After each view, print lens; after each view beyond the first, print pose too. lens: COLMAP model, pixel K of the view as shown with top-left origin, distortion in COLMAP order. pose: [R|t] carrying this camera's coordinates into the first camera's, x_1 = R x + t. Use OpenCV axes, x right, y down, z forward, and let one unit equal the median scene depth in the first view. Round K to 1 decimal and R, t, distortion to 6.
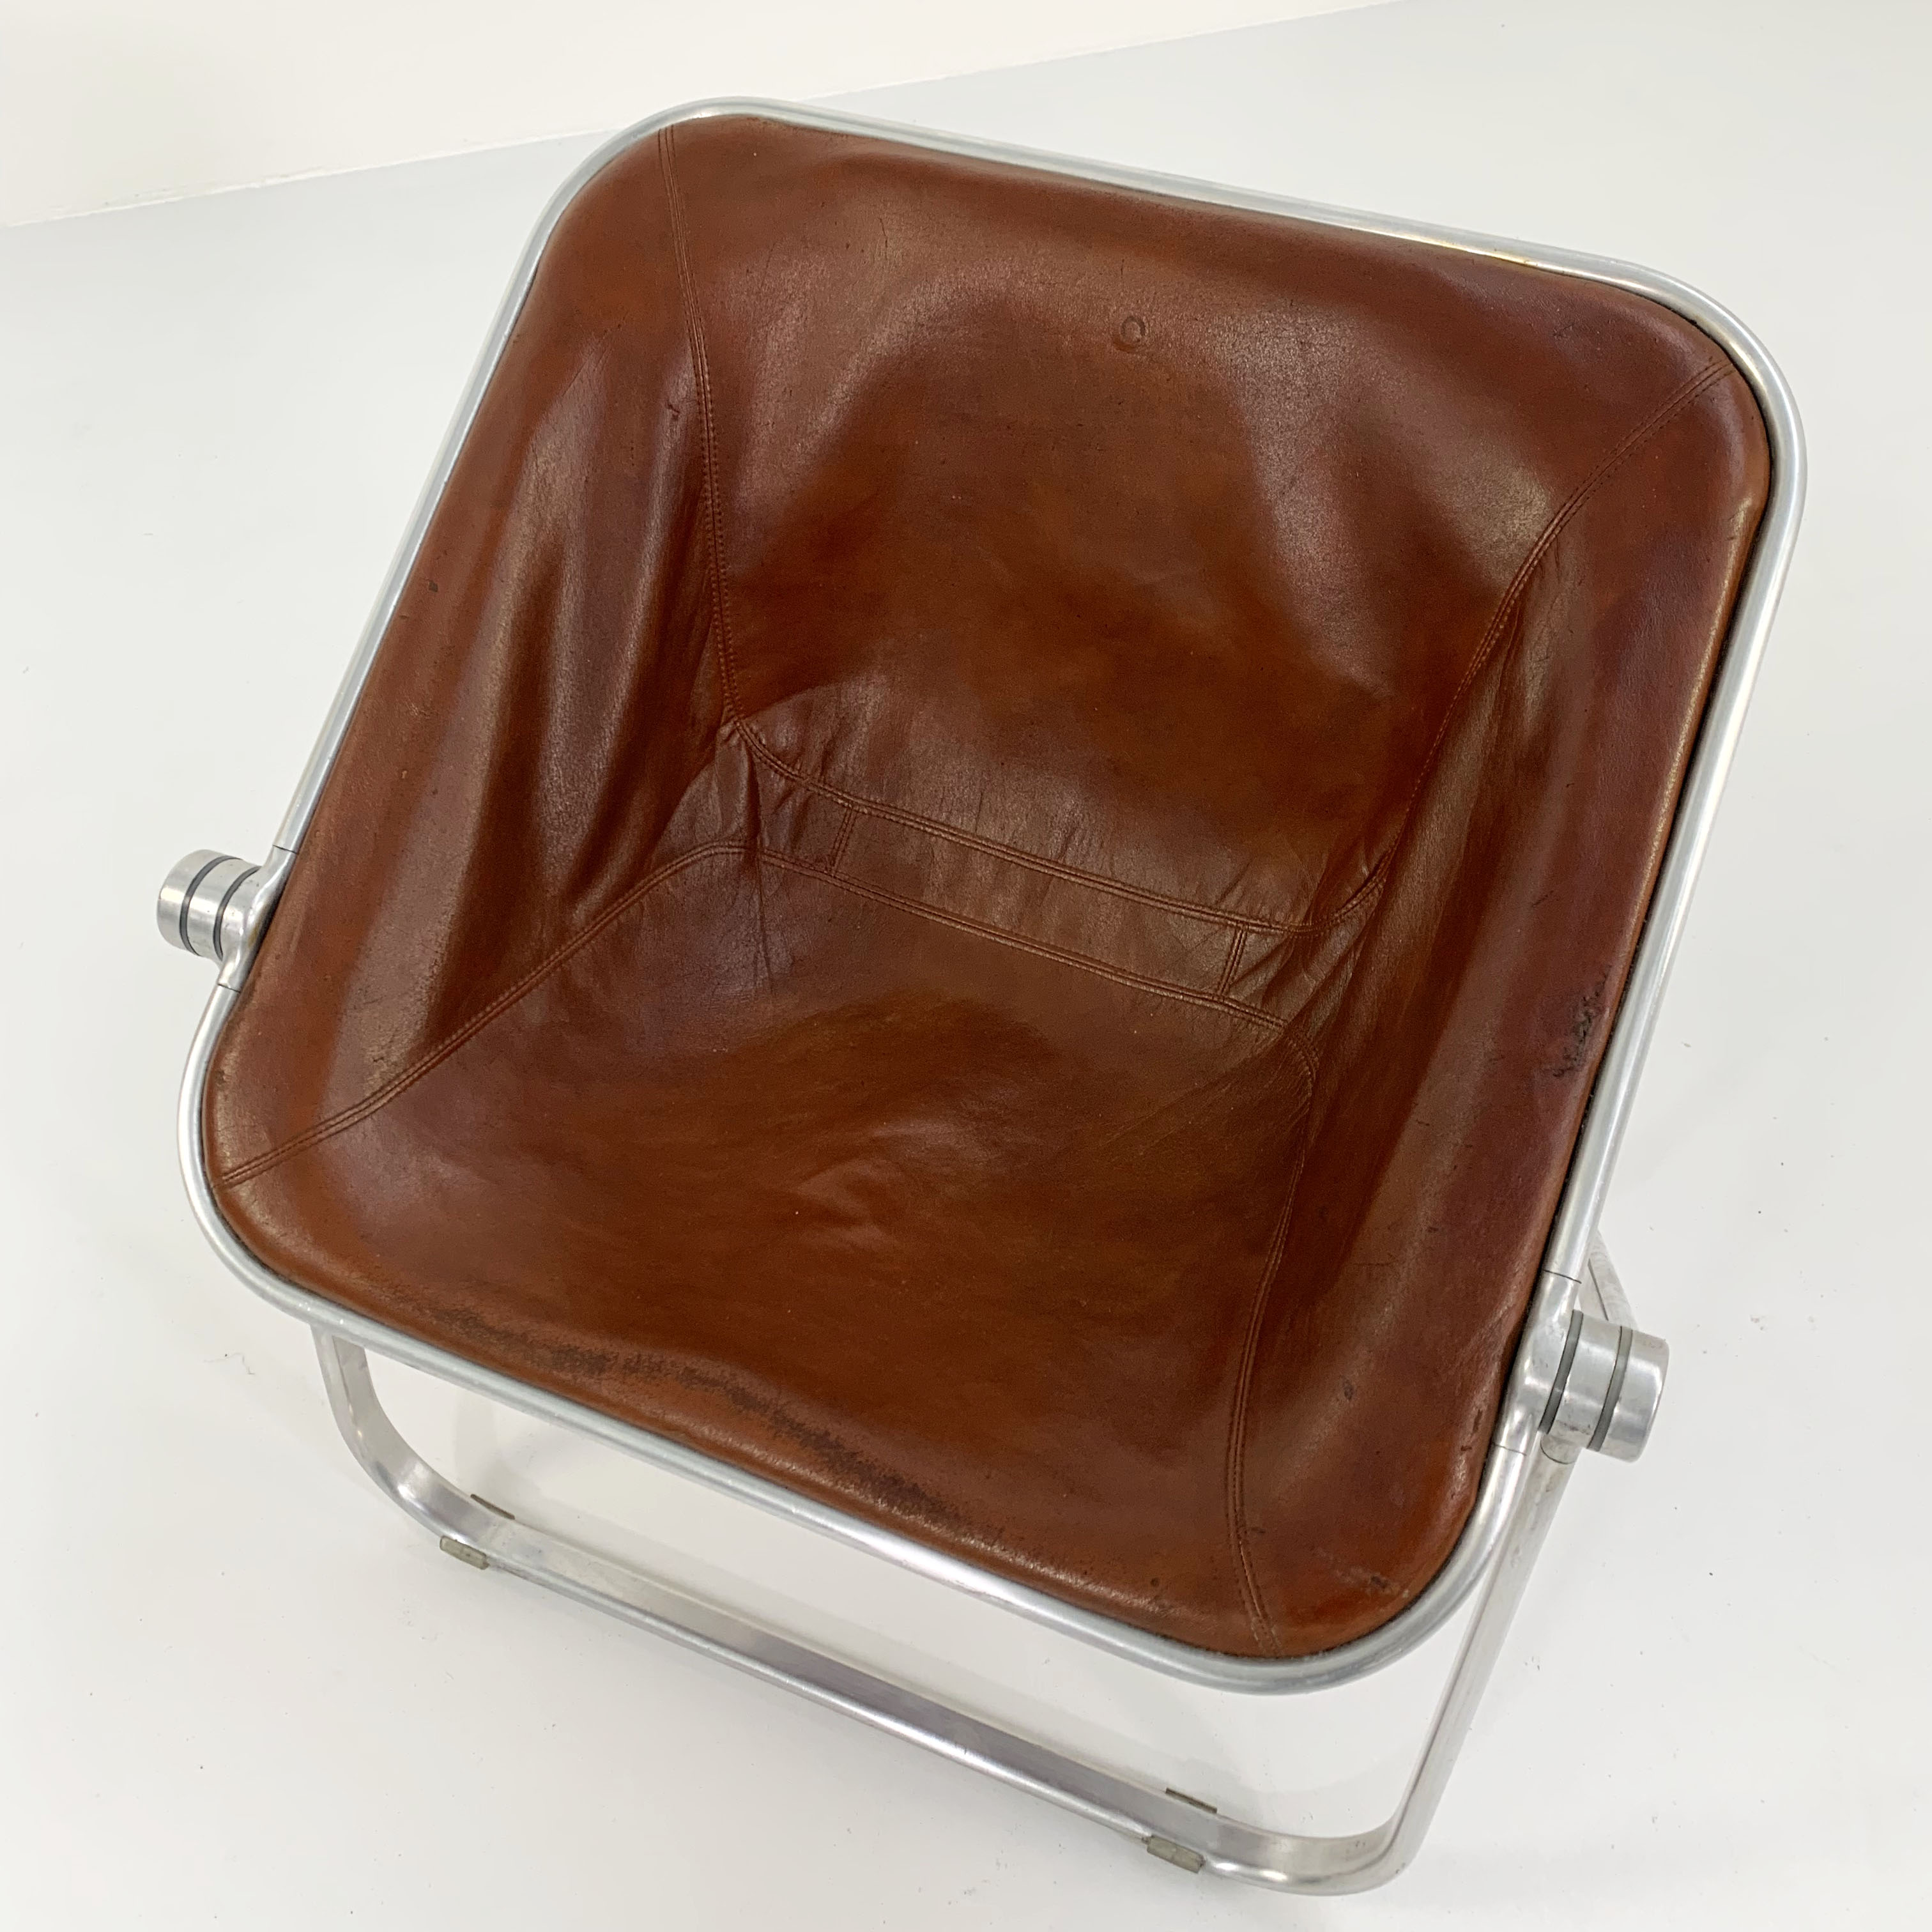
lens RADIAL K [[2163.6, 0, 898.0], [0, 2163.6, 962.1], [0, 0, 1]] dist [0.123367, 0.004263]
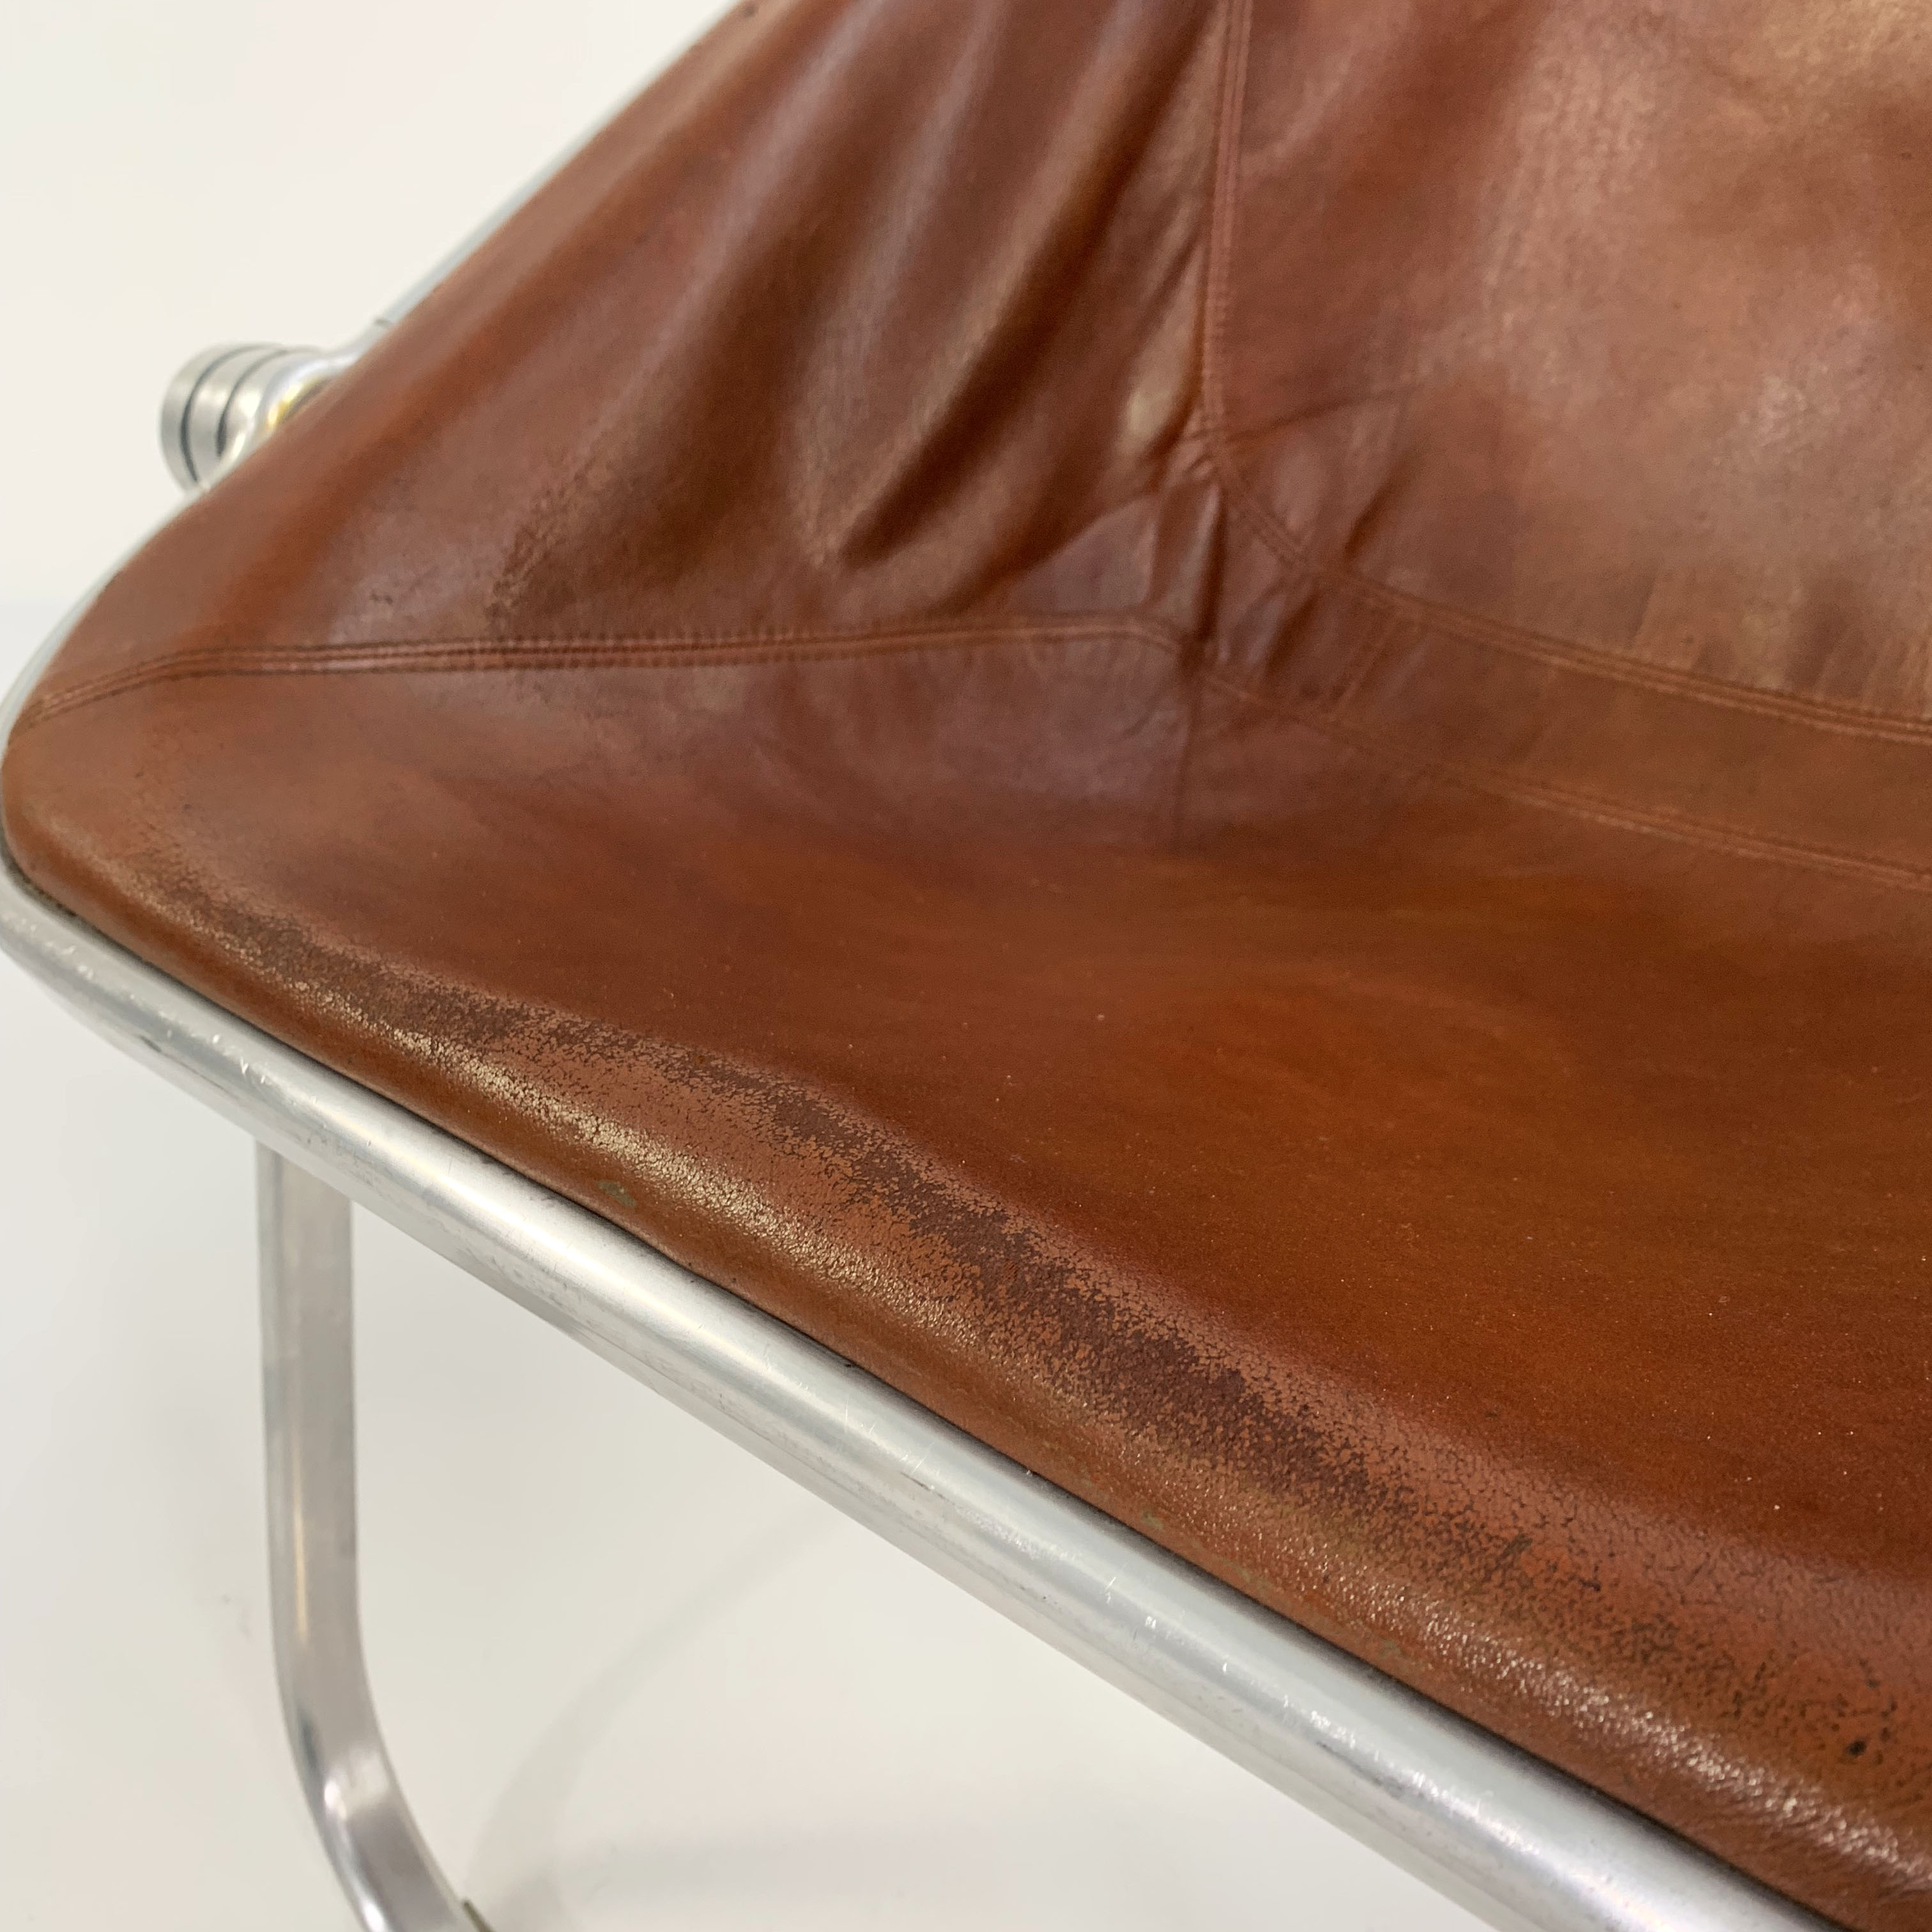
lens RADIAL K [[2163.6, 0, 898.0], [0, 2163.6, 962.1], [0, 0, 1]] dist [0.123367, 0.004263]
pose [[0.945453, 0.153301, -0.287432, 0.035344], [-0.248901, 0.909191, -0.333797, 0.239498], [0.210159, 0.387131, 0.897754, 0.546953]]
